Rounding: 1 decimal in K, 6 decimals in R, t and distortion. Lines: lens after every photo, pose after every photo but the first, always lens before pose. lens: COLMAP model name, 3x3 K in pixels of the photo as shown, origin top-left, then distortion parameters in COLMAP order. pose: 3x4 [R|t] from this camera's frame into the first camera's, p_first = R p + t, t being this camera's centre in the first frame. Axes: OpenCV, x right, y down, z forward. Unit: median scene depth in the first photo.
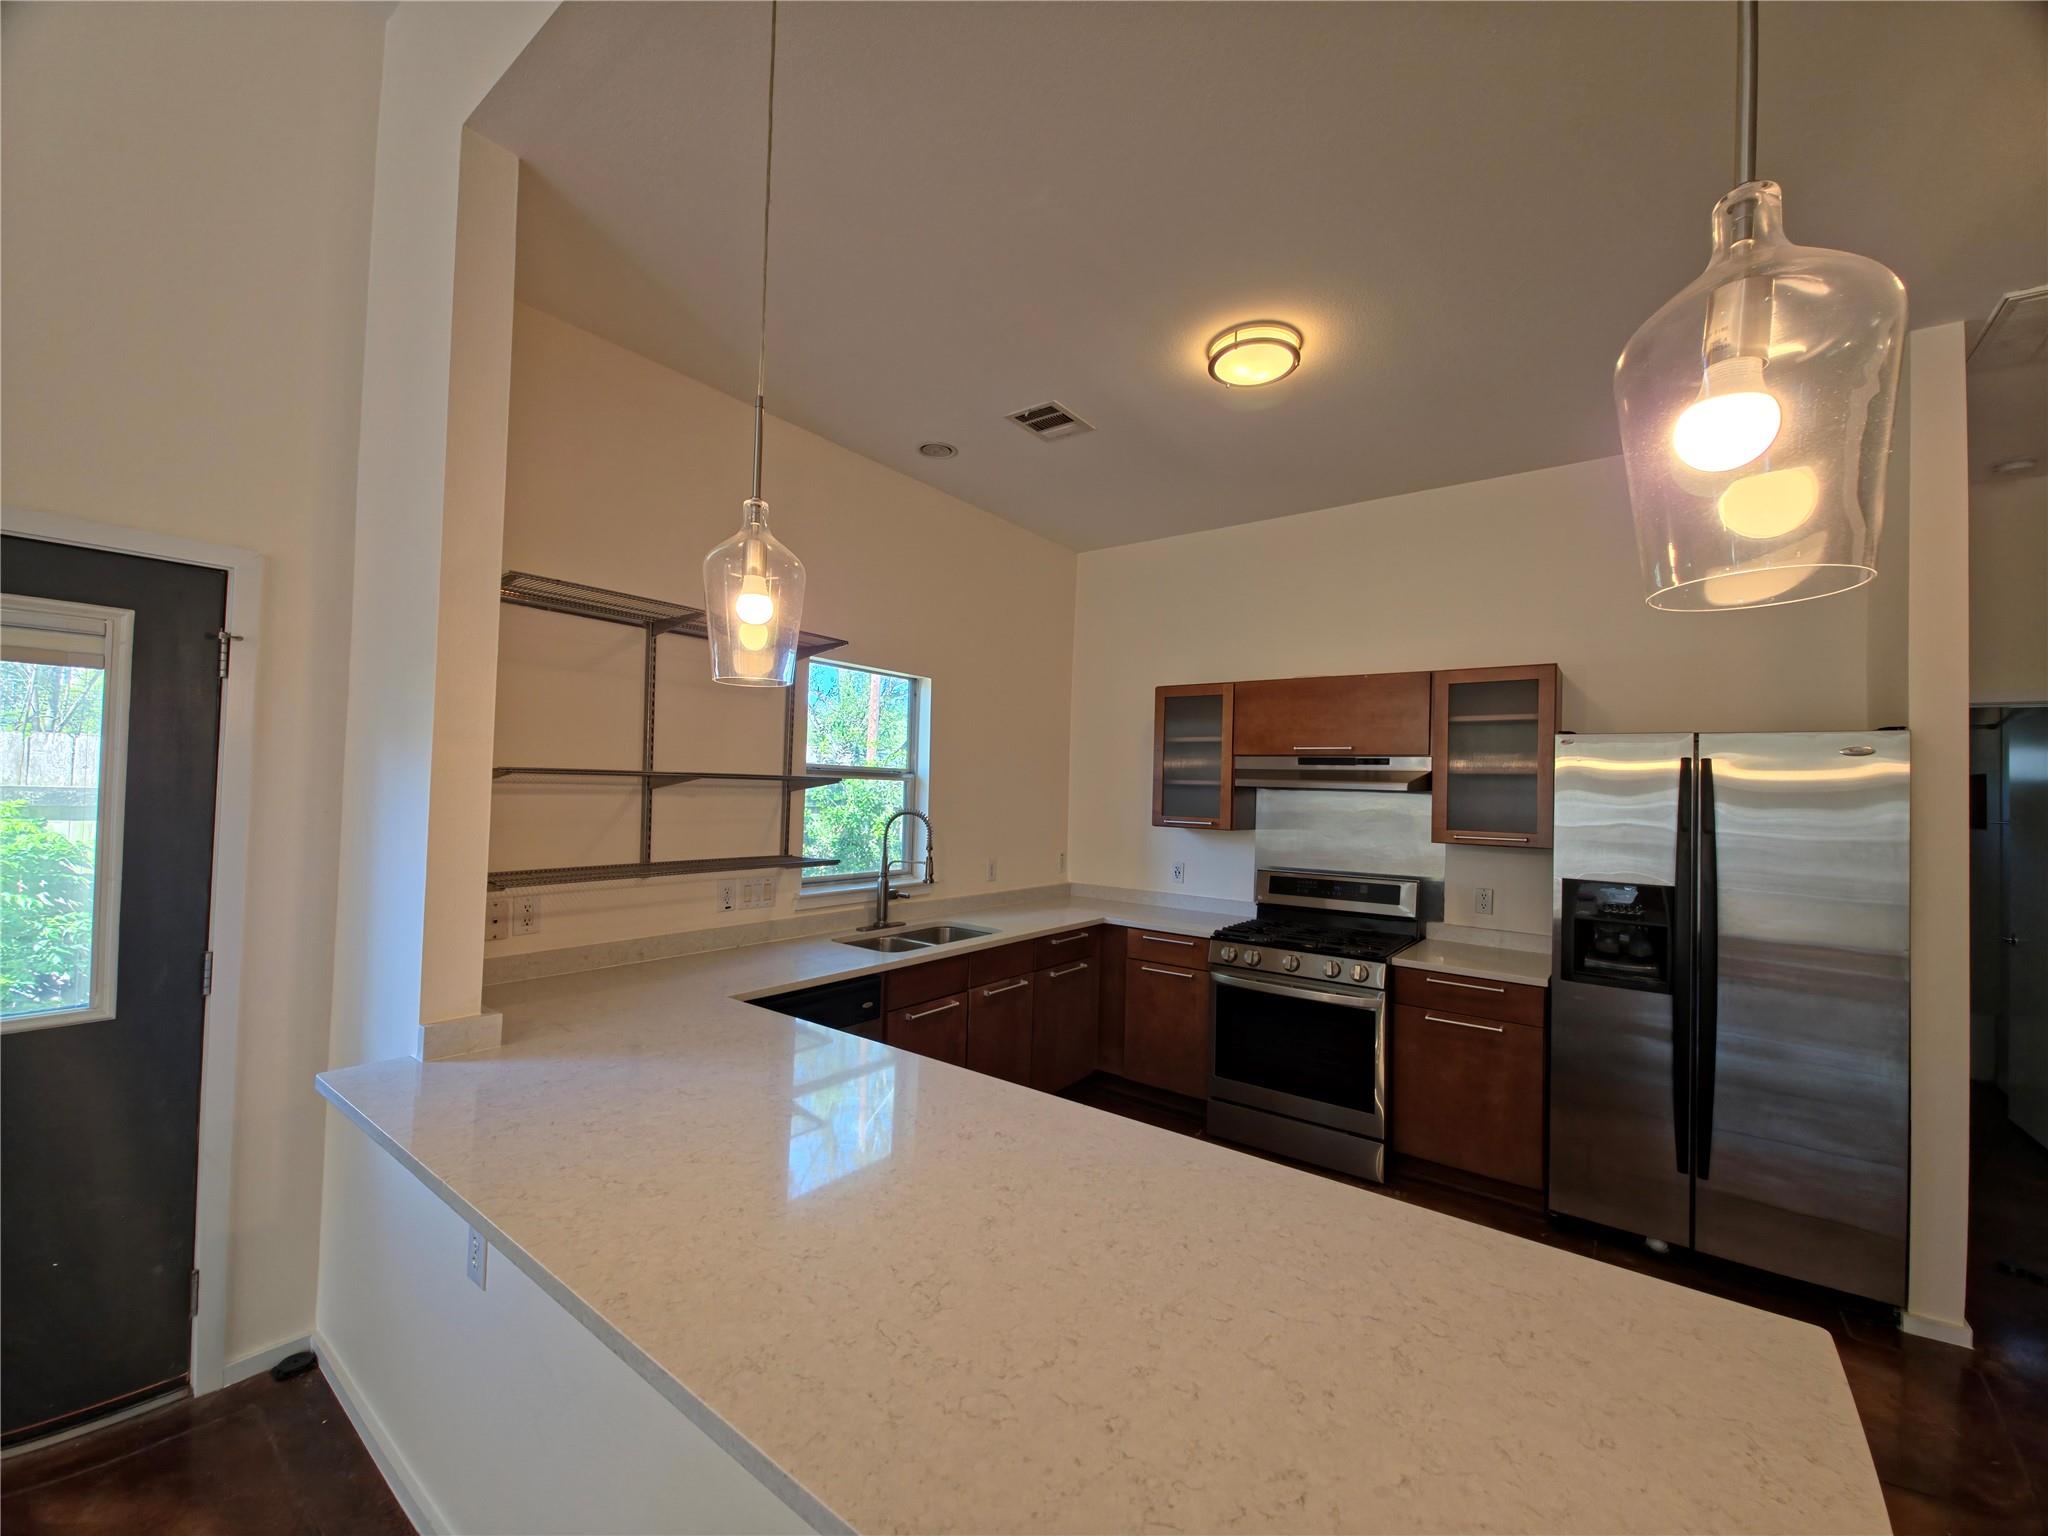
lens RADIAL K [[820.0, 0, 1024.8], [0, 820.0, 766.7], [0, 0, 1]] dist [0.005798, -0.003369]
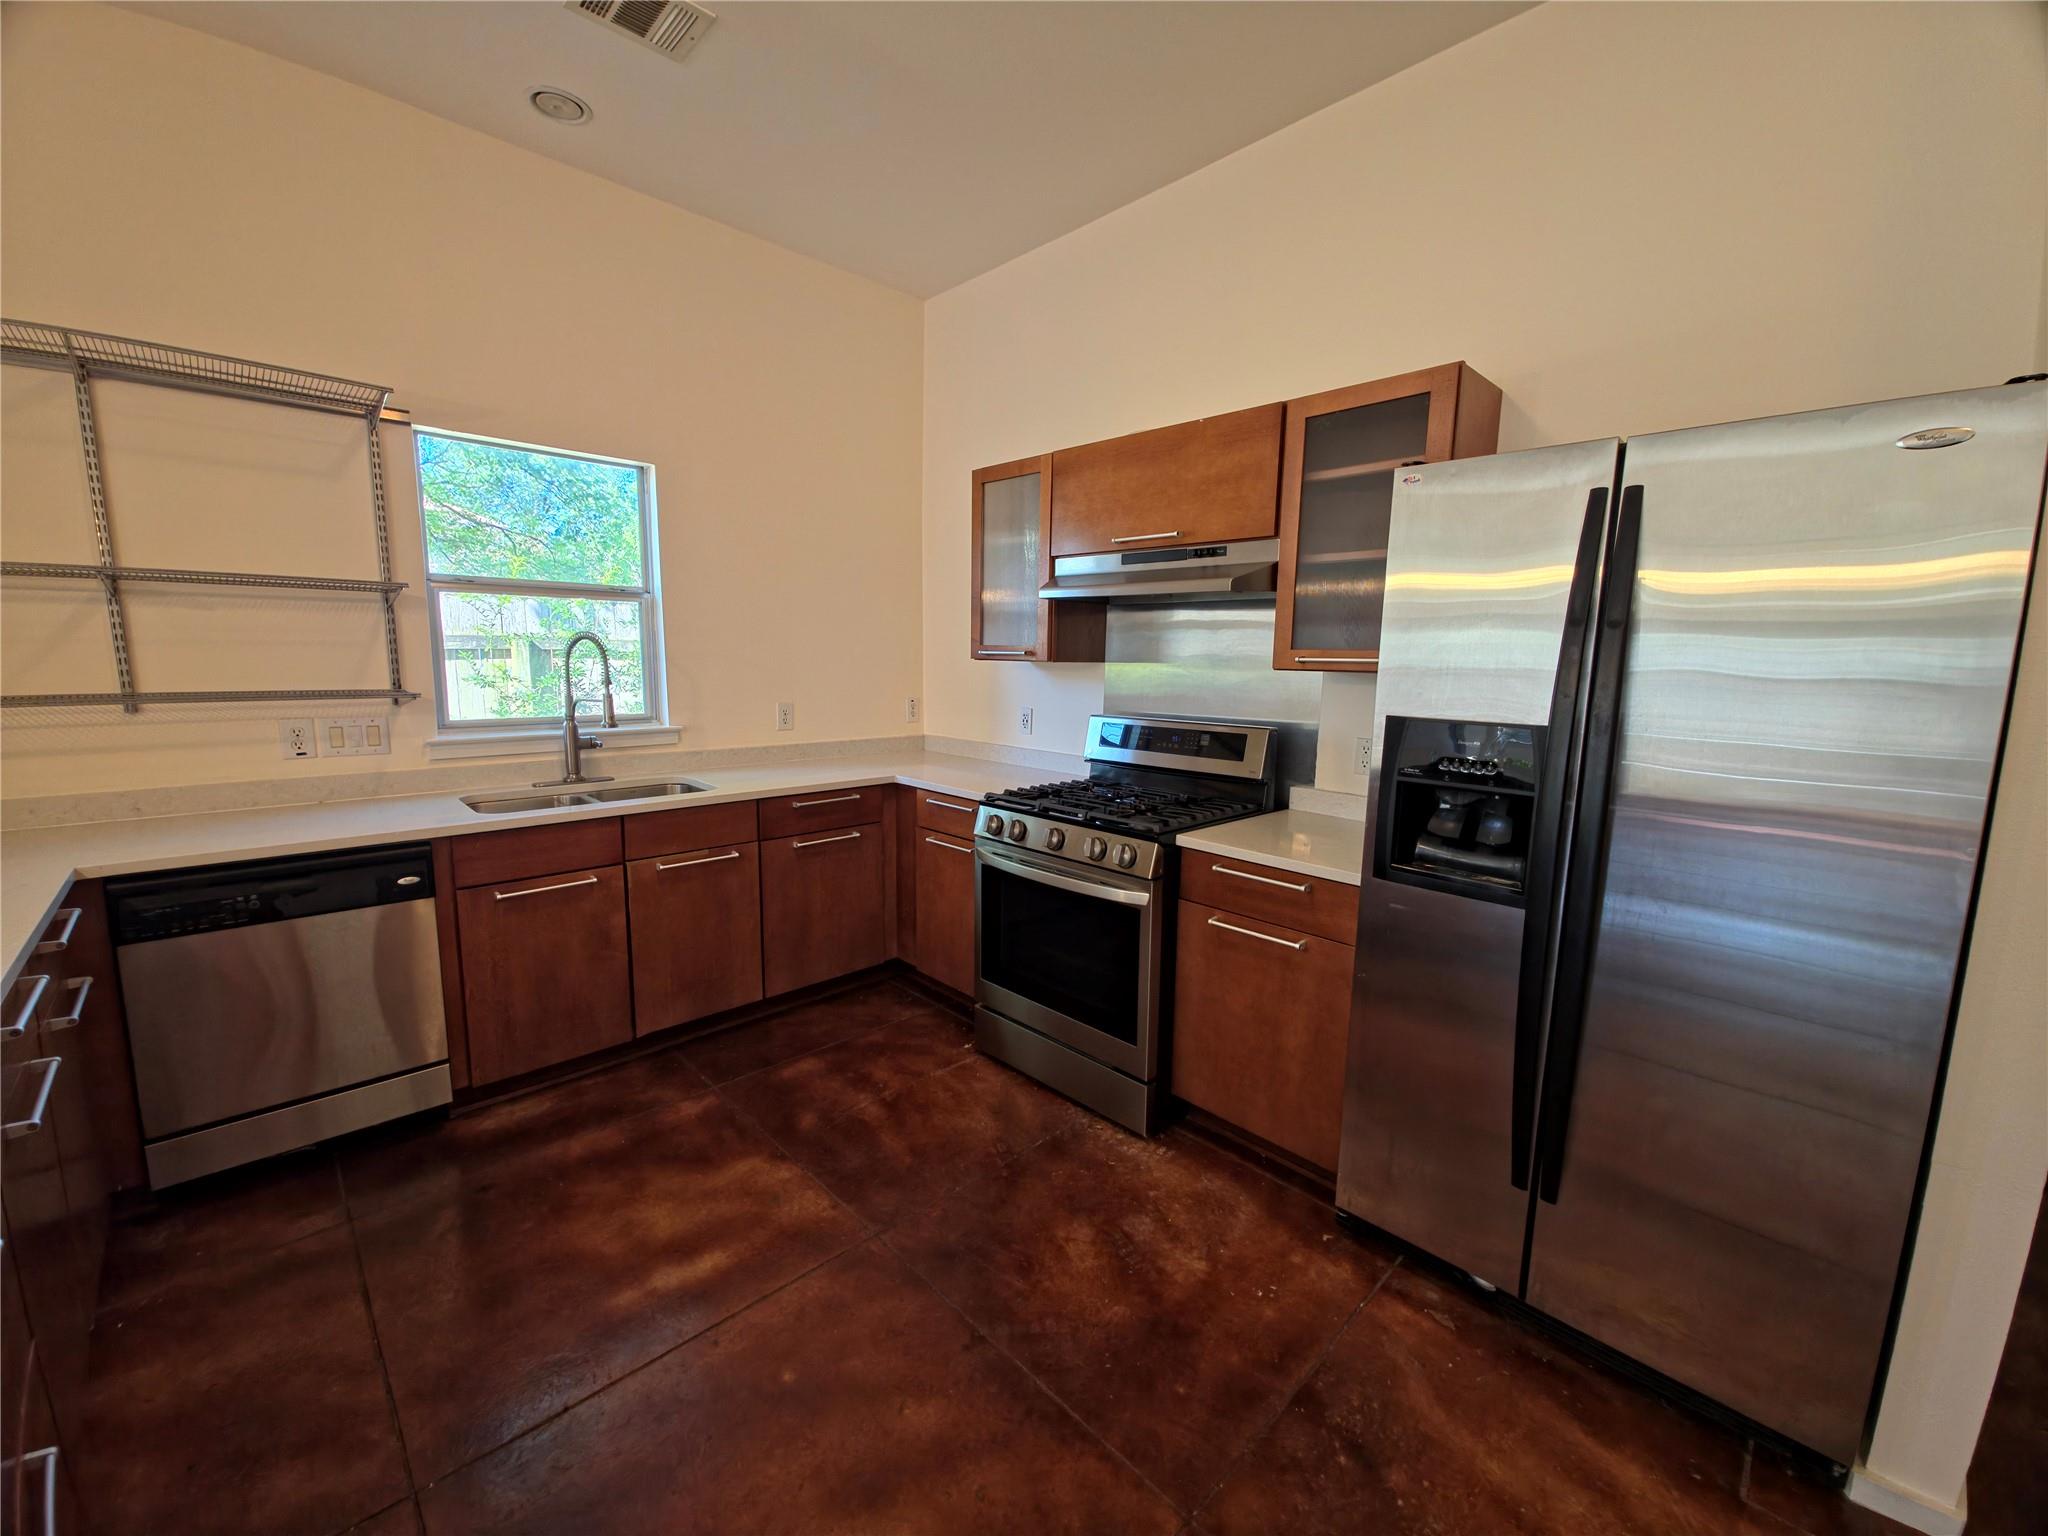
lens RADIAL K [[820.0, 0, 1028.7], [0, 820.0, 767.4], [0, 0, 1]] dist [0.005798, -0.003369]
pose [[0.987458, 0.010669, -0.157519, 0.423263], [0.015418, 0.986428, 0.163470, 0.061196], [0.157125, -0.163848, 0.973892, 0.313581]]
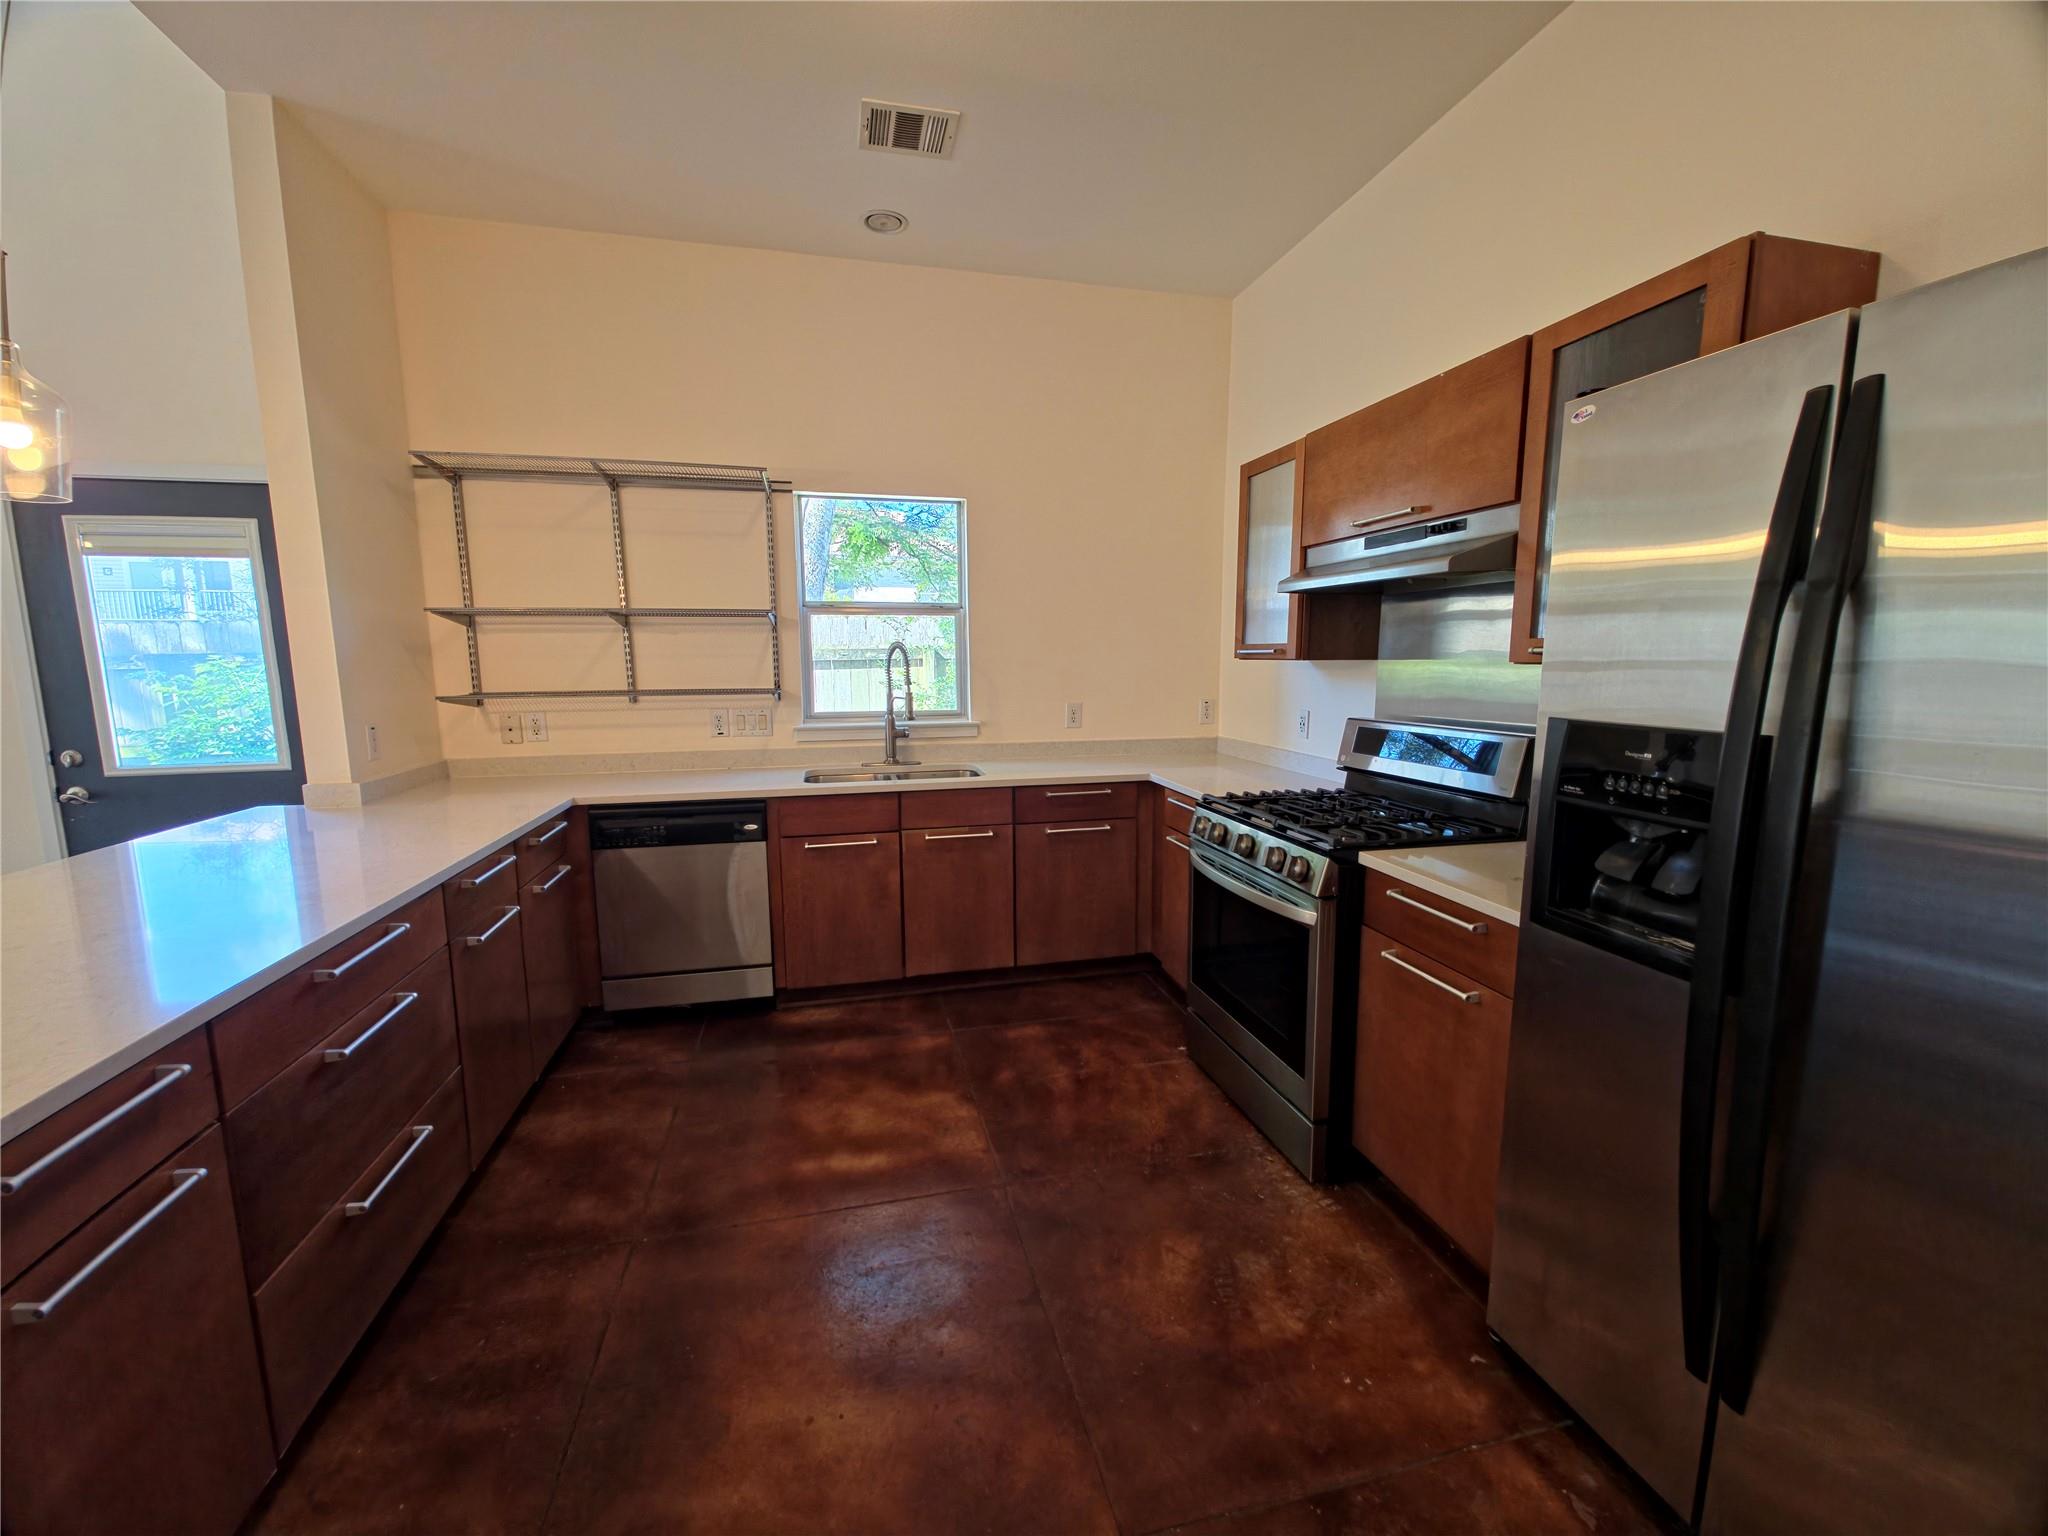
lens RADIAL K [[820.0, 0, 1022.5], [0, 820.0, 767.6], [0, 0, 1]] dist [0.005798, -0.003369]
pose [[0.768276, 0.056881, -0.637587, 0.626282], [0.043481, 0.989106, 0.140634, 0.072623], [0.638640, -0.135769, 0.757433, 0.379346]]
